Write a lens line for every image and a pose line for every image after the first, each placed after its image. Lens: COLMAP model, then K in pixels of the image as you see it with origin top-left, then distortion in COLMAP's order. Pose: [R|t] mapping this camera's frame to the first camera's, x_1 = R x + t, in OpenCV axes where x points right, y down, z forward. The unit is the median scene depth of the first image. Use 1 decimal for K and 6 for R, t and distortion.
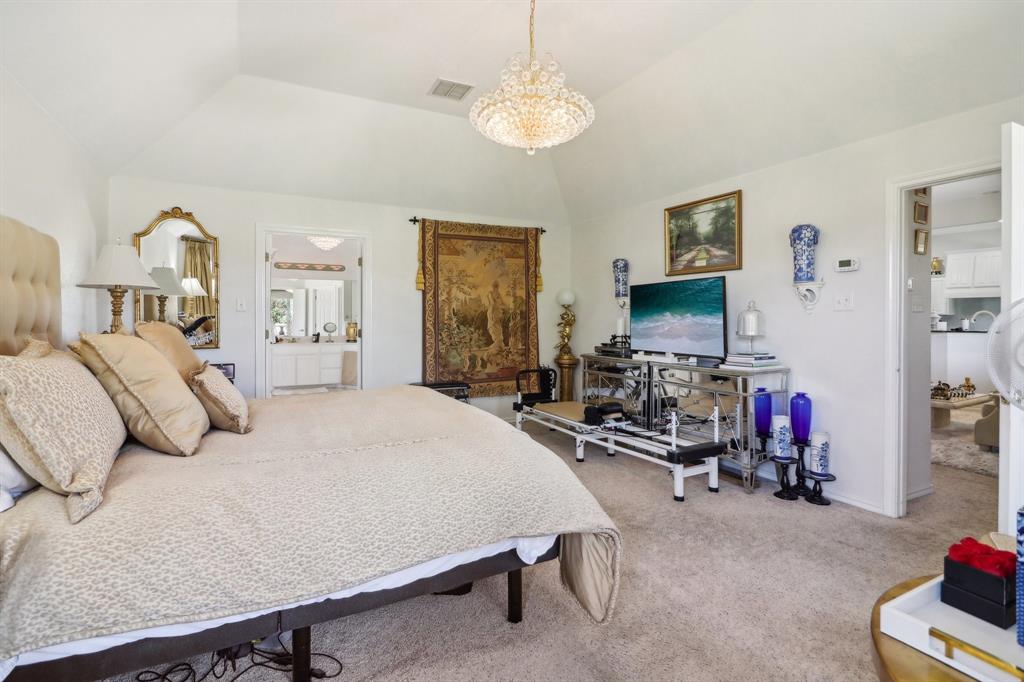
lens RADIAL K [[484.4, 0, 493.8], [0, 484.4, 325.6], [0, 0, 1]] dist [-0.004538, -0.009185]
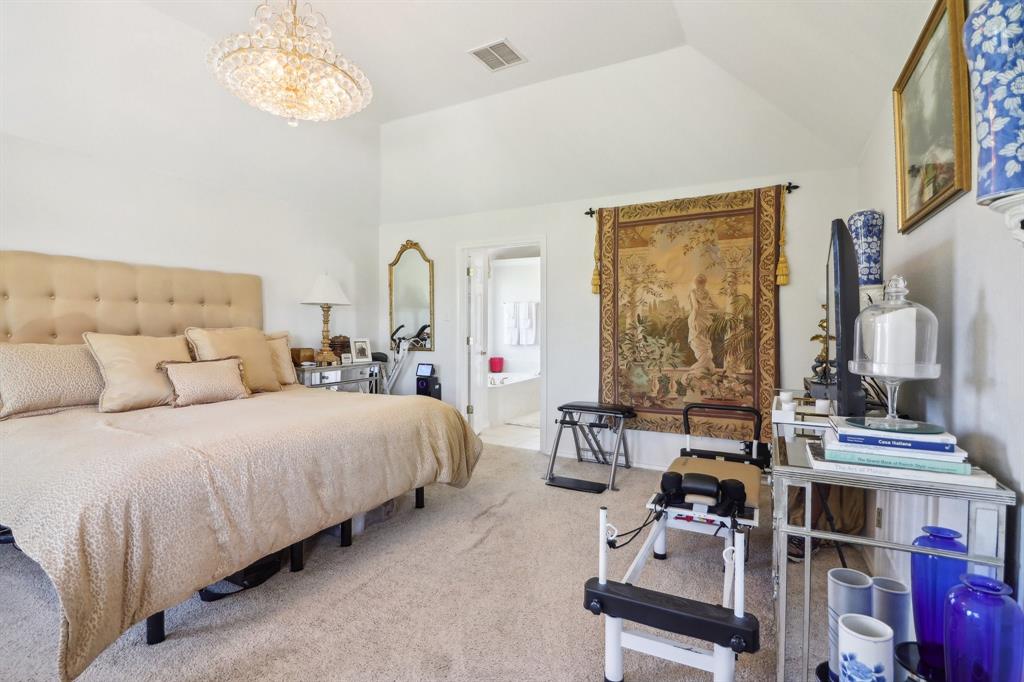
lens RADIAL K [[484.4, 0, 520.7], [0, 484.4, 339.3], [0, 0, 1]] dist [-0.004538, -0.009185]
pose [[0.572828, 0.023678, -0.819334, 0.449041], [-0.016616, 0.999713, 0.017274, -0.005453], [0.819507, 0.003719, 0.573057, 0.387683]]
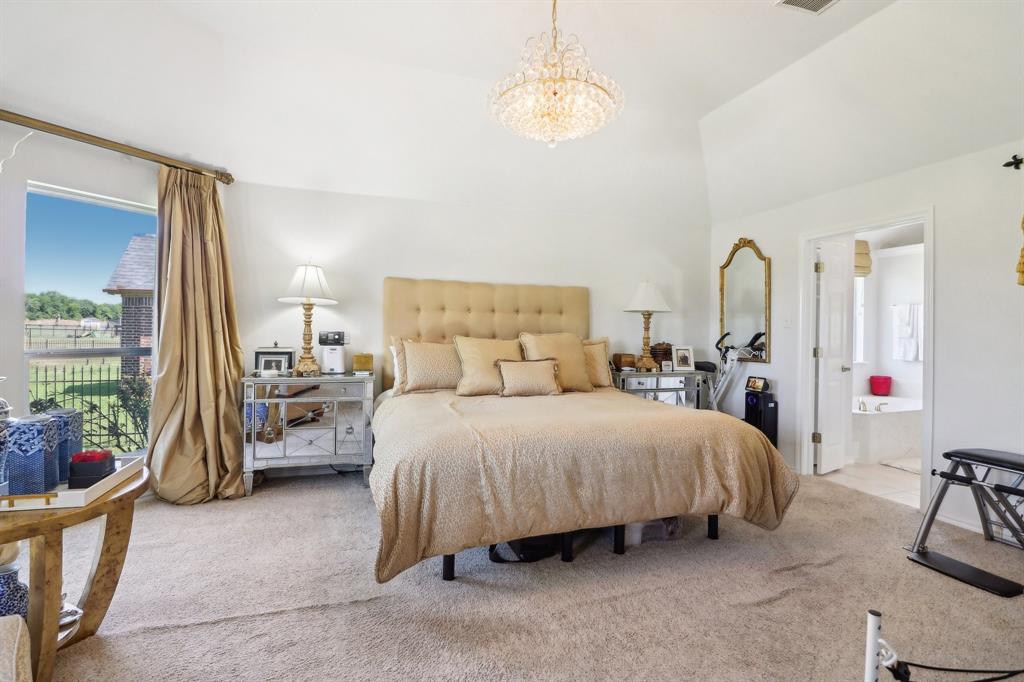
lens RADIAL K [[484.4, 0, 506.5], [0, 484.4, 335.9], [0, 0, 1]] dist [-0.004538, -0.009185]
pose [[-0.158434, 0.007470, -0.987341, 0.448487], [-0.027824, 0.999540, 0.012027, -0.006442], [0.986977, 0.029378, -0.158154, 0.486573]]
